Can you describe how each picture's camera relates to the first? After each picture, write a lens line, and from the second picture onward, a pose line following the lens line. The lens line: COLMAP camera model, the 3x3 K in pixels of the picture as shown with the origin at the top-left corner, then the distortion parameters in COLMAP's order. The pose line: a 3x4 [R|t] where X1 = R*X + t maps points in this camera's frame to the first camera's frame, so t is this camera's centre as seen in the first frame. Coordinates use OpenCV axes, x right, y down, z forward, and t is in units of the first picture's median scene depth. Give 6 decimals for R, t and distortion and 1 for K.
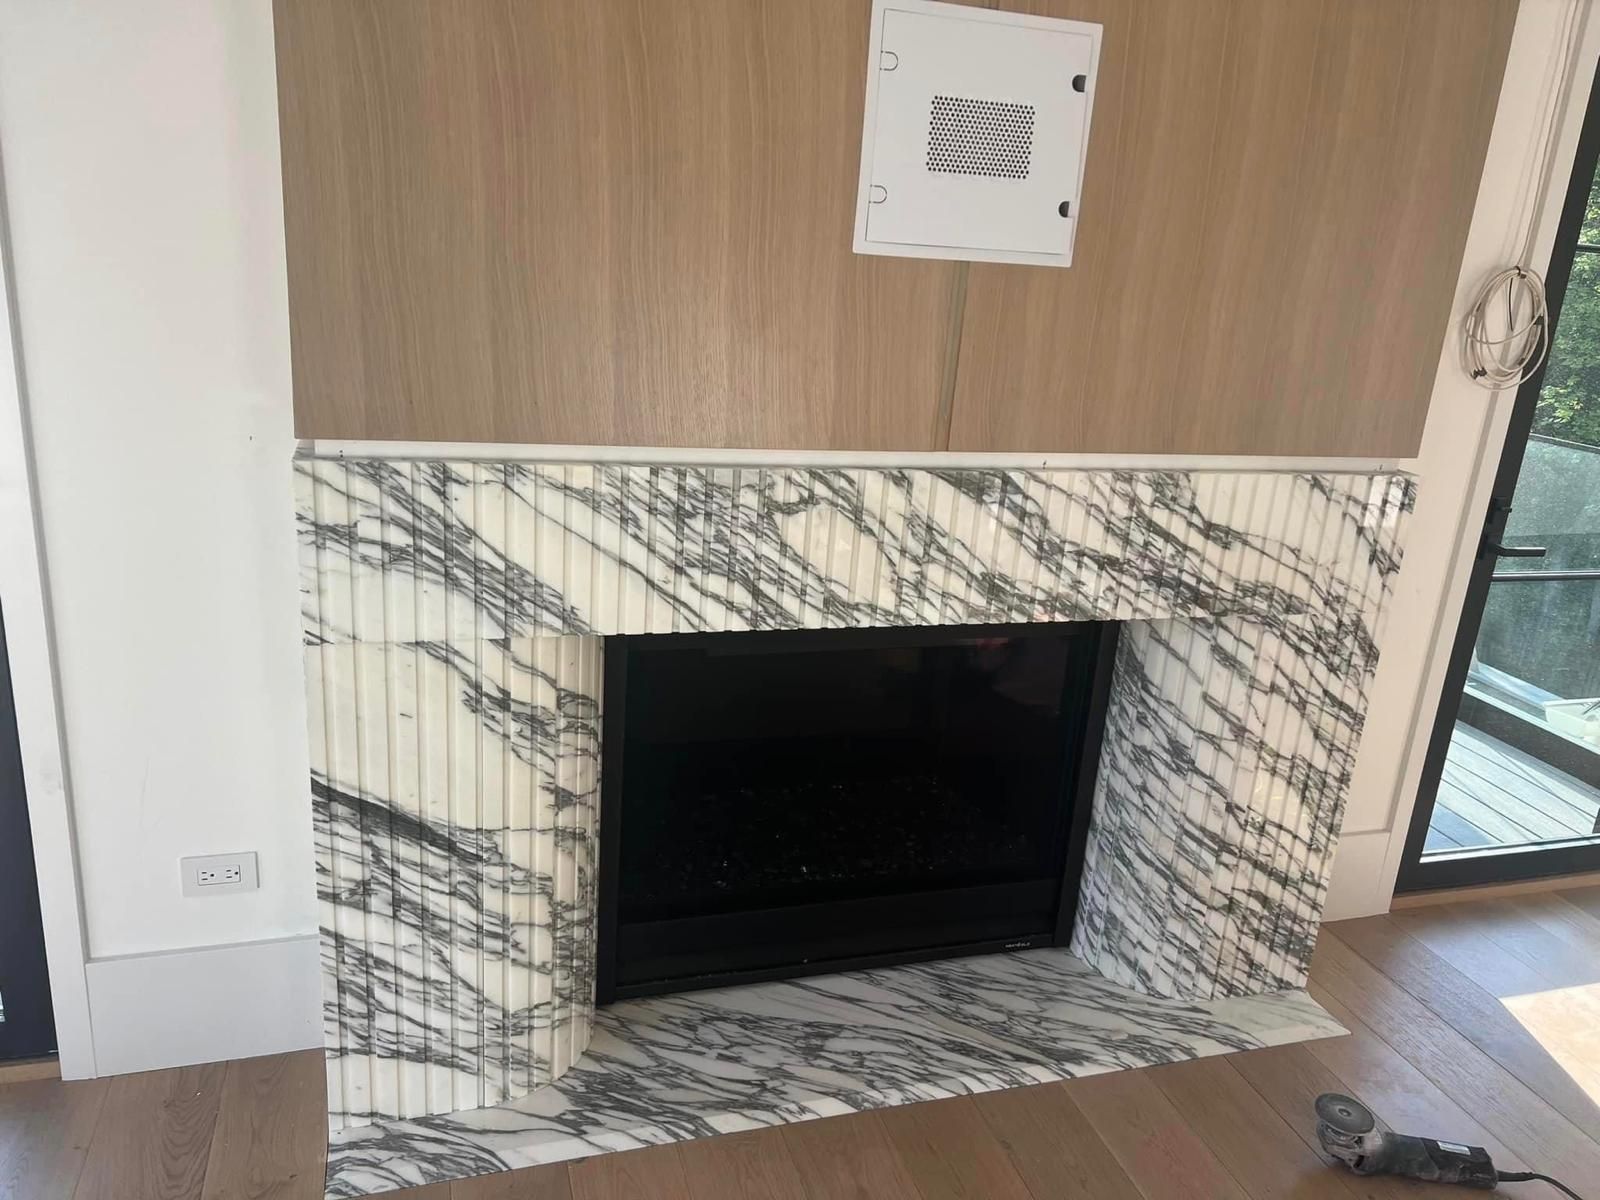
lens RADIAL K [[1193.4, 0, 803.1], [0, 1193.4, 596.8], [0, 0, 1]] dist [0.026012, -0.021945]
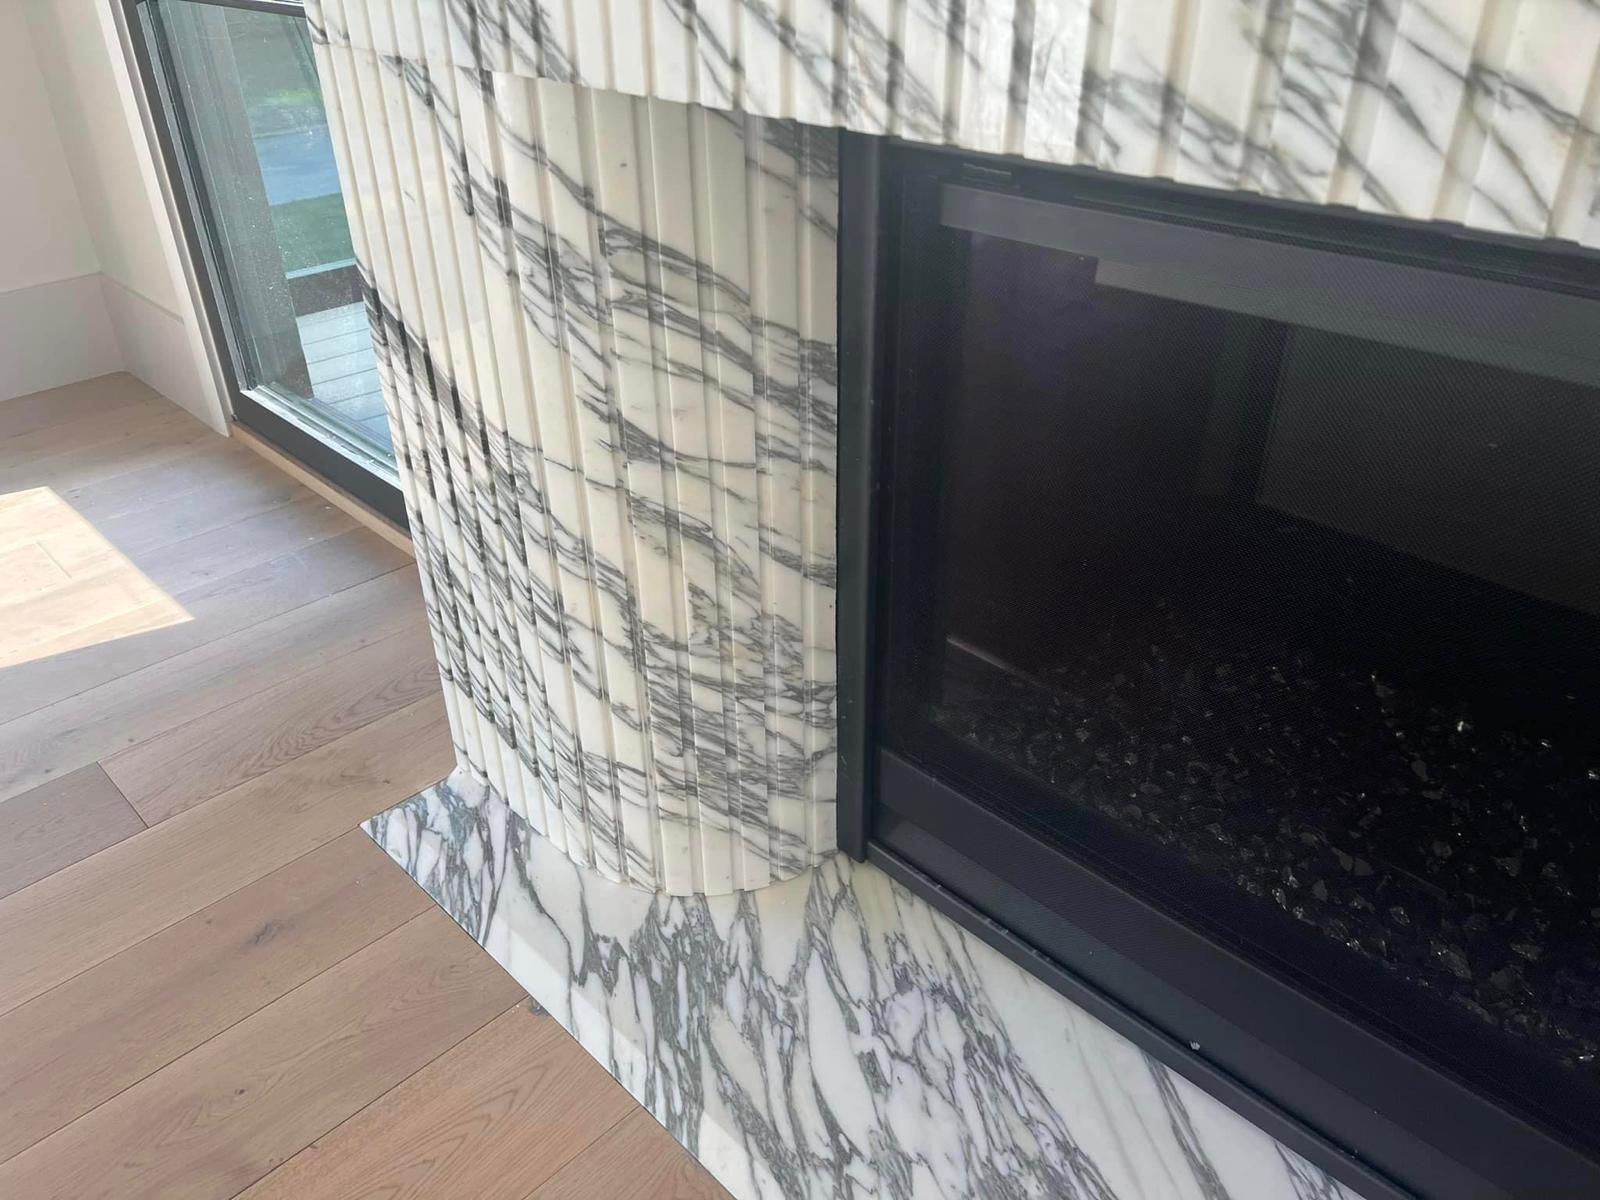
lens RADIAL K [[1193.4, 0, 797.0], [0, 1193.4, 593.7], [0, 0, 1]] dist [0.026012, -0.021945]
pose [[0.448287, 0.387312, -0.805623, 0.290161], [-0.211417, 0.921625, 0.325439, 0.042486], [0.868528, 0.024432, 0.495037, 0.806947]]
